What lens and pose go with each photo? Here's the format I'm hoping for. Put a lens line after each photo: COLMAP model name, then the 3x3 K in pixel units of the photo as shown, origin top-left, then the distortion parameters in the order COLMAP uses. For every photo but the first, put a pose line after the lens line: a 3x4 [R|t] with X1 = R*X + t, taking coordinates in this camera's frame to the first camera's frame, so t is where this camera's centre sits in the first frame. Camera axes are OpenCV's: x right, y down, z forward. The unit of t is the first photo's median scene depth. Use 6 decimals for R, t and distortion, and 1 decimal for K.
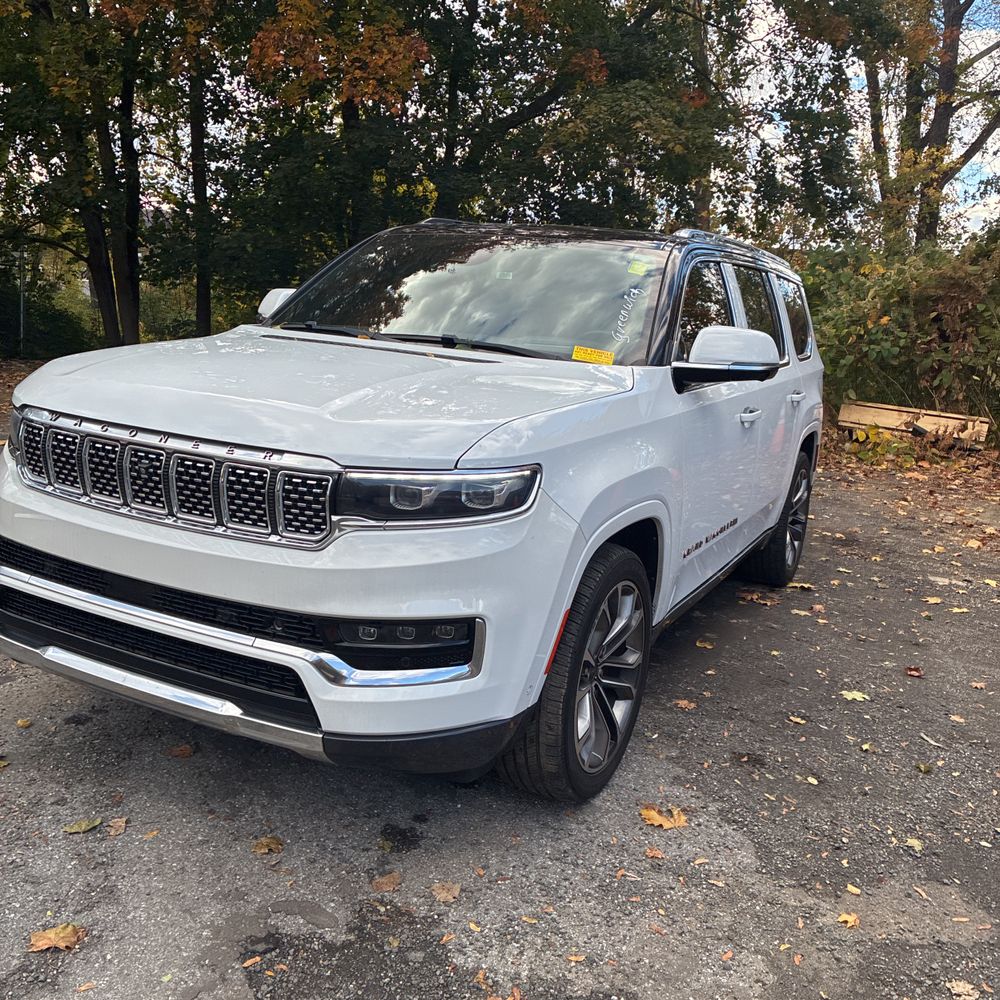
lens RADIAL K [[1042.8, 0, 498.2], [0, 1042.8, 510.6], [0, 0, 1]] dist [0.002920, 0.031918]
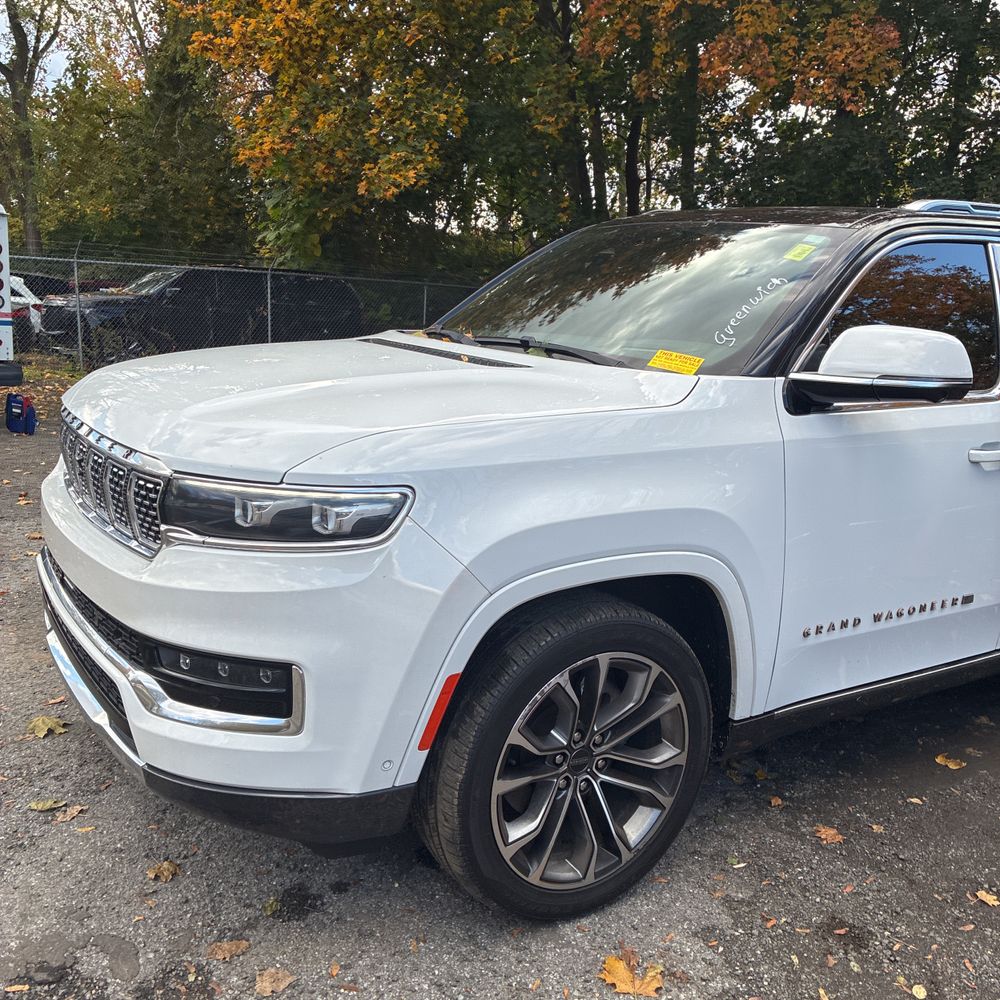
lens RADIAL K [[1031.7, 0, 465.7], [0, 1031.7, 496.8], [0, 0, 1]] dist [0.006649, 0.022943]
pose [[0.853785, 0.080260, -0.514401, 0.409244], [-0.097271, 0.995239, -0.006165, -0.030496], [0.511457, 0.055300, 0.857527, 0.286874]]
